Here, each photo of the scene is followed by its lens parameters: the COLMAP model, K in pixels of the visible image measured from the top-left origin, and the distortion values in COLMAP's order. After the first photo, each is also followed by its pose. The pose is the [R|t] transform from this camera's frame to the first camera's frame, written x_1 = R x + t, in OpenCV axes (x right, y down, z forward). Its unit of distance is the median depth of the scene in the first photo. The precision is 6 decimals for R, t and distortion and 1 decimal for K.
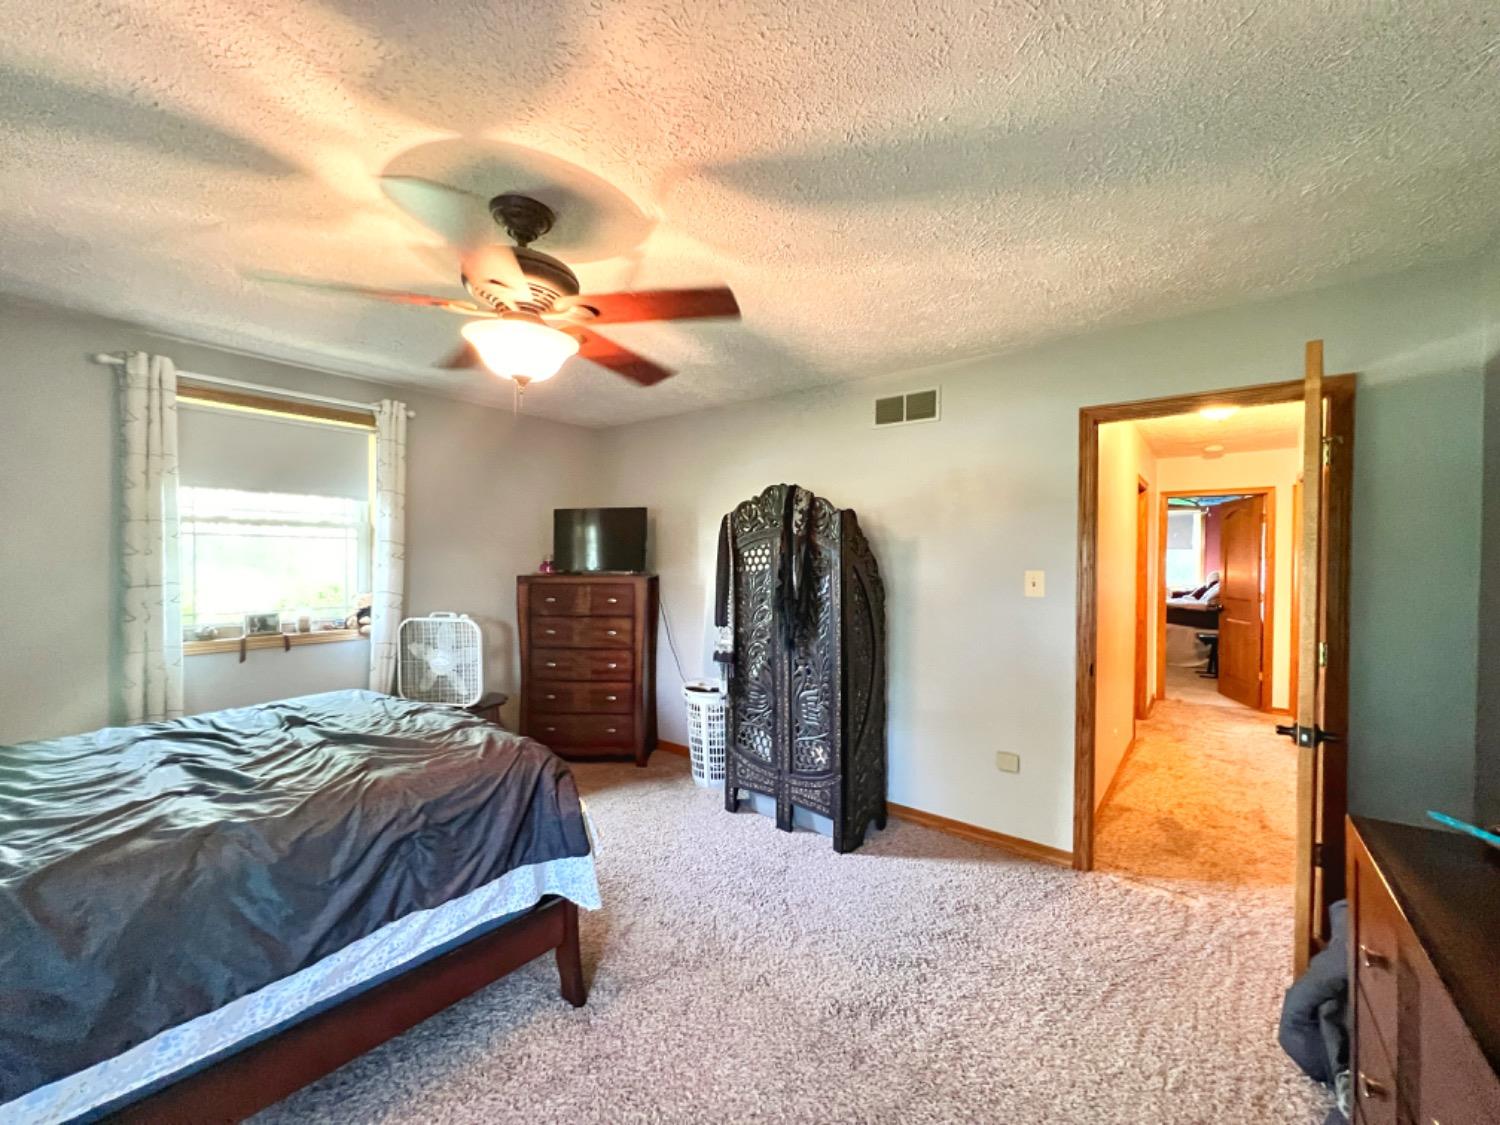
lens RADIAL K [[615.4, 0, 758.6], [0, 615.4, 565.5], [0, 0, 1]] dist [0.002839, 0.001159]
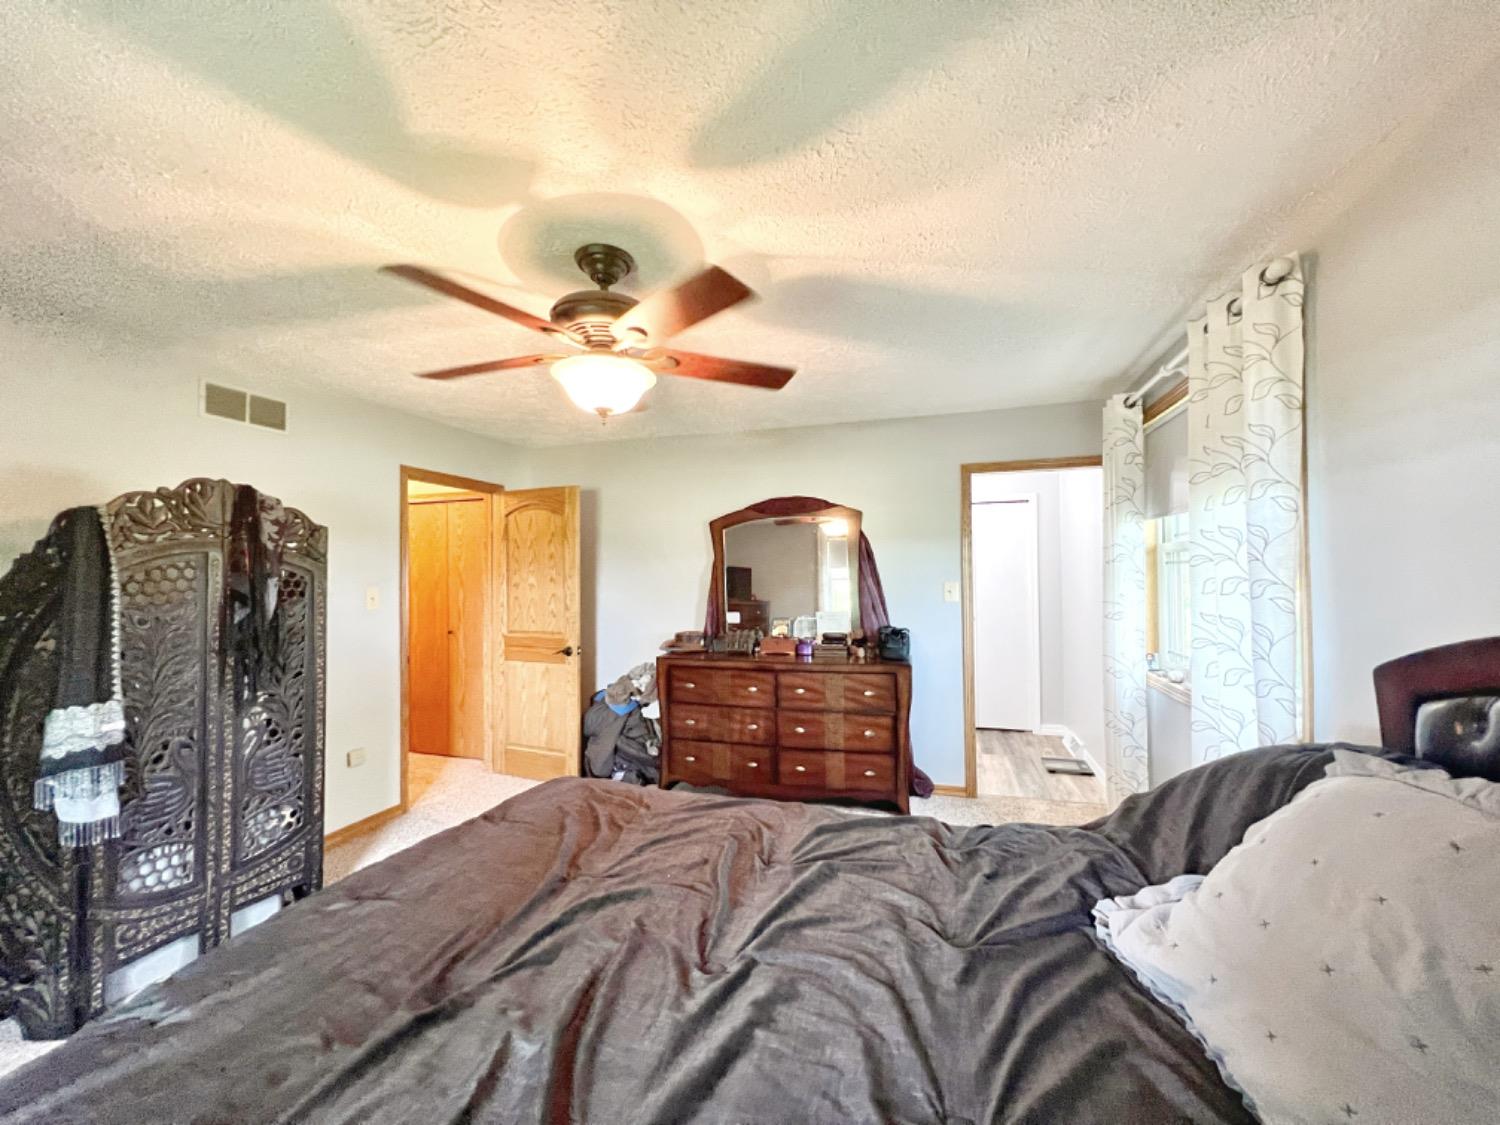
lens RADIAL K [[594.4, 0, 752.7], [0, 594.4, 562.4], [0, 0, 1]] dist [0.001594, 0.000056]
pose [[-0.348933, 0.014795, 0.937031, -0.824948], [0.022443, 0.999721, -0.007427, -0.014753], [-0.936879, 0.018439, -0.349167, 0.644740]]
